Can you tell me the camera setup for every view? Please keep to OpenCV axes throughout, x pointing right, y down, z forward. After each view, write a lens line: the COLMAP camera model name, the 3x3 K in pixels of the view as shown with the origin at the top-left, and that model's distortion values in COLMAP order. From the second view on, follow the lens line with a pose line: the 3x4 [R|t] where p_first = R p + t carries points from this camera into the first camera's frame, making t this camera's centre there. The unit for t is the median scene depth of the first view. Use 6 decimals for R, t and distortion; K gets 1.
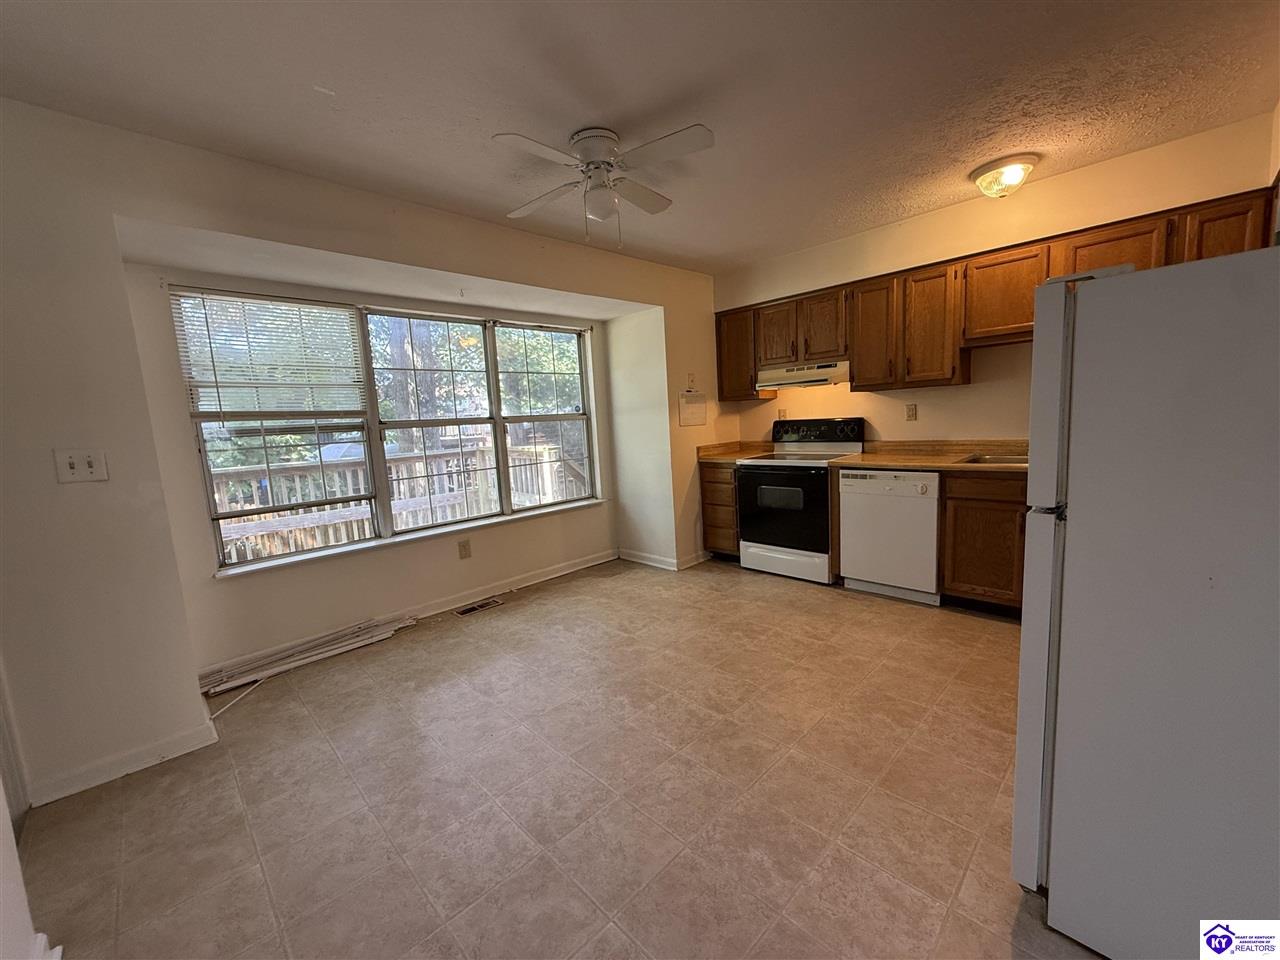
lens RADIAL K [[507.0, 0, 637.5], [0, 507.0, 485.1], [0, 0, 1]] dist [-0.000040, 0.000032]
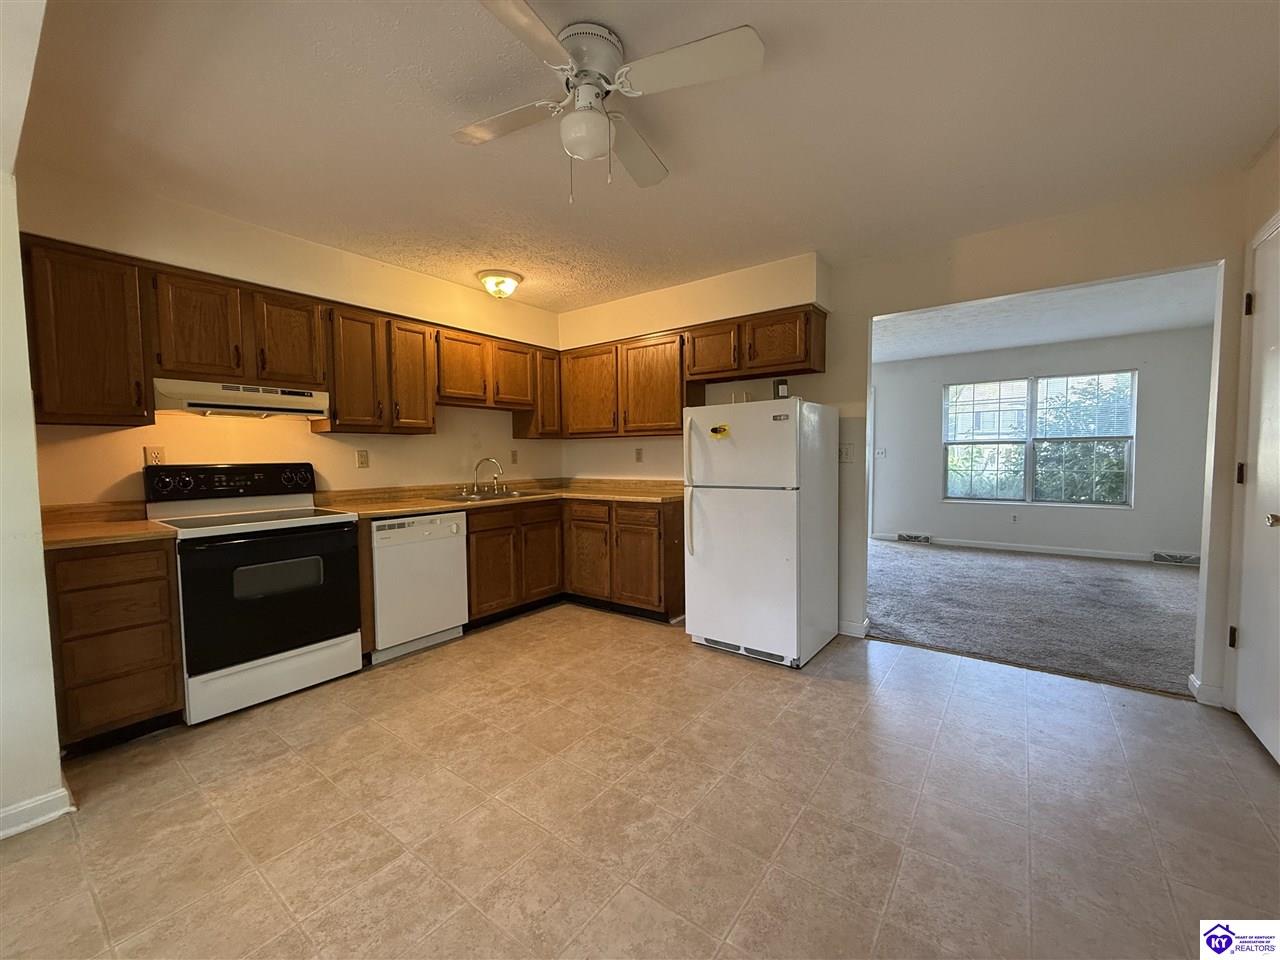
lens RADIAL K [[507.0, 0, 637.5], [0, 507.0, 485.1], [0, 0, 1]] dist [-0.000040, 0.000032]
pose [[-0.143568, -0.003976, 0.989632, -0.489009], [0.147510, 0.988735, 0.025372, -0.047016], [-0.978585, 0.149623, -0.141364, 0.683213]]
